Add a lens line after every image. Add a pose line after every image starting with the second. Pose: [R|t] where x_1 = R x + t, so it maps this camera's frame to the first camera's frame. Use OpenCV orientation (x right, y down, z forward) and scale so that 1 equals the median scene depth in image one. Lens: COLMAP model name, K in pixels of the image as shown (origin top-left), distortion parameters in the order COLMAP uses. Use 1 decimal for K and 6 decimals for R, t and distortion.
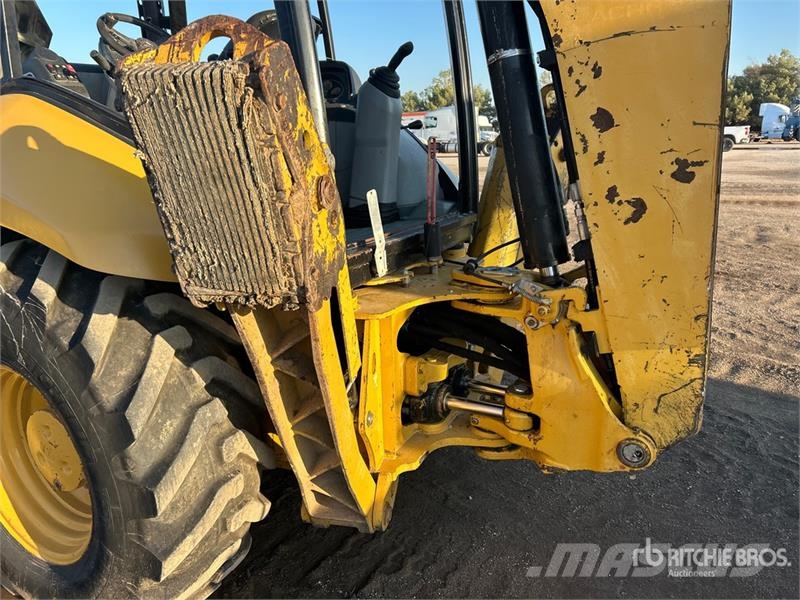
lens RADIAL K [[602.0, 0, 398.0], [0, 602.0, 305.0], [0, 0, 1]] dist [0.044170, -0.055585]
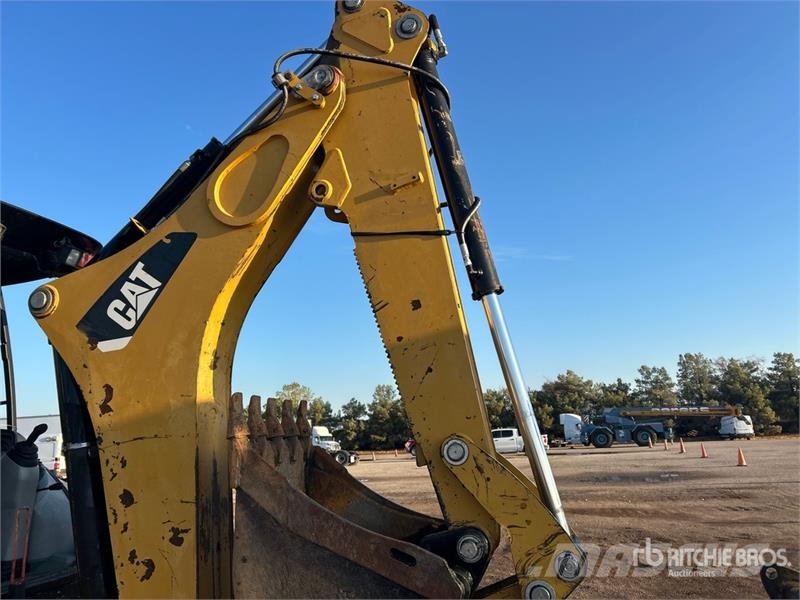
lens RADIAL K [[603.2, 0, 406.6], [0, 603.2, 299.5], [0, 0, 1]] dist [0.030399, -0.007182]
pose [[0.967073, 0.038556, 0.251563, 0.560813], [0.088554, 0.875713, -0.474641, 0.004844], [-0.238597, 0.481289, 0.843464, -0.484583]]
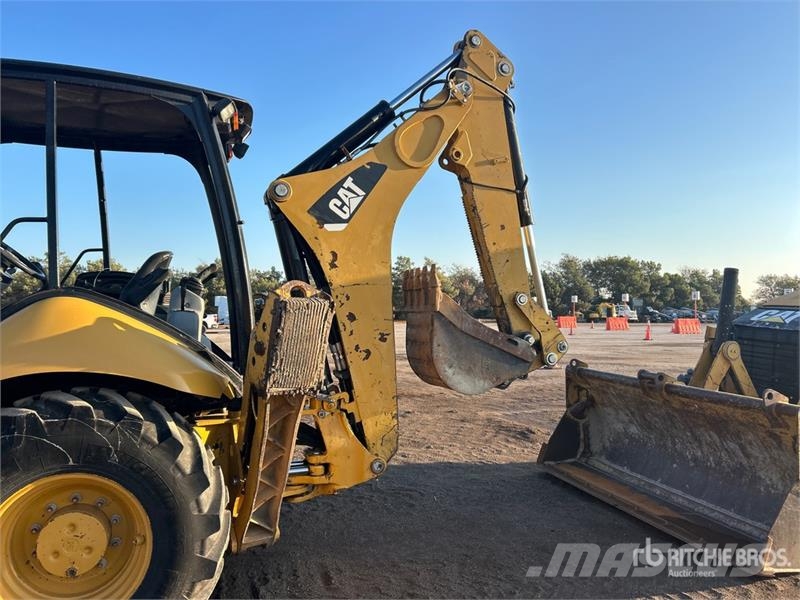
lens RADIAL K [[595.5, 0, 402.6], [0, 595.5, 299.5], [0, 0, 1]] dist [0.082835, -0.099772]
pose [[0.671213, 0.034177, 0.740476, -1.204548], [0.192377, 0.956678, -0.218538, 0.168112], [-0.715866, 0.289137, 0.635560, -0.616169]]
